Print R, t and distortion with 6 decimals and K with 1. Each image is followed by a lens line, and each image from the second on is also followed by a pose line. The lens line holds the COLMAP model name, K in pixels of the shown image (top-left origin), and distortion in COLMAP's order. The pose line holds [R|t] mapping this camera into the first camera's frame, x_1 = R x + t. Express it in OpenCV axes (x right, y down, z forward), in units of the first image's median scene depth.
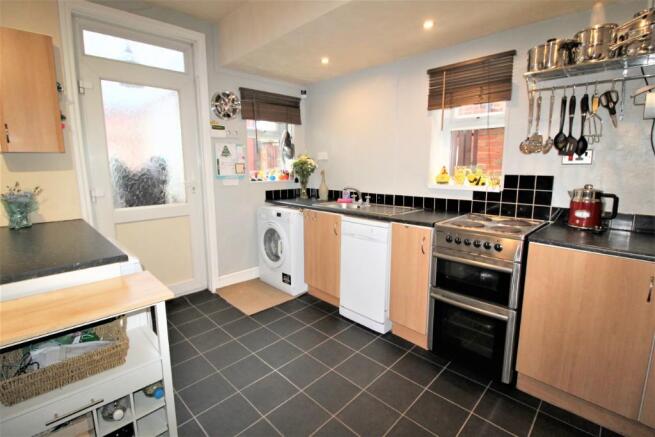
lens RADIAL K [[303.9, 0, 328.7], [0, 303.9, 208.1], [0, 0, 1]] dist [-0.000351, -0.013049]
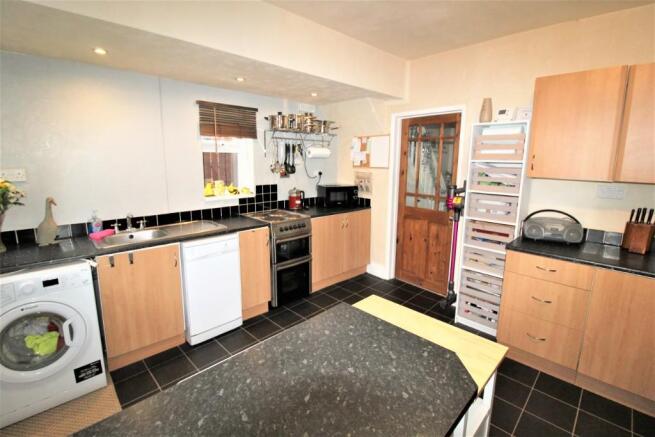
lens RADIAL K [[303.9, 0, 328.7], [0, 303.9, 208.1], [0, 0, 1]] dist [-0.000351, -0.013049]
pose [[0.005546, -0.159290, 0.987216, -0.938378], [0.133178, 0.978555, 0.157144, -0.182916], [-0.991077, 0.130603, 0.026641, 0.571669]]
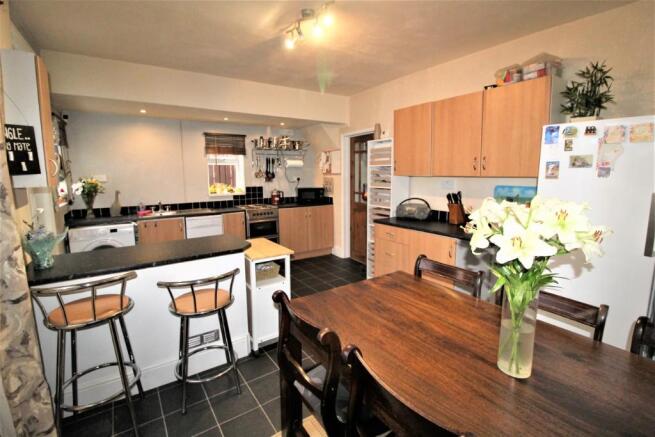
lens RADIAL K [[303.9, 0, 328.7], [0, 303.9, 208.1], [0, 0, 1]] dist [-0.000351, -0.013049]
pose [[0.188830, -0.113571, 0.975420, -1.479791], [0.147865, 0.985253, 0.086091, -0.054374], [-0.970814, 0.127974, 0.202839, -0.048298]]
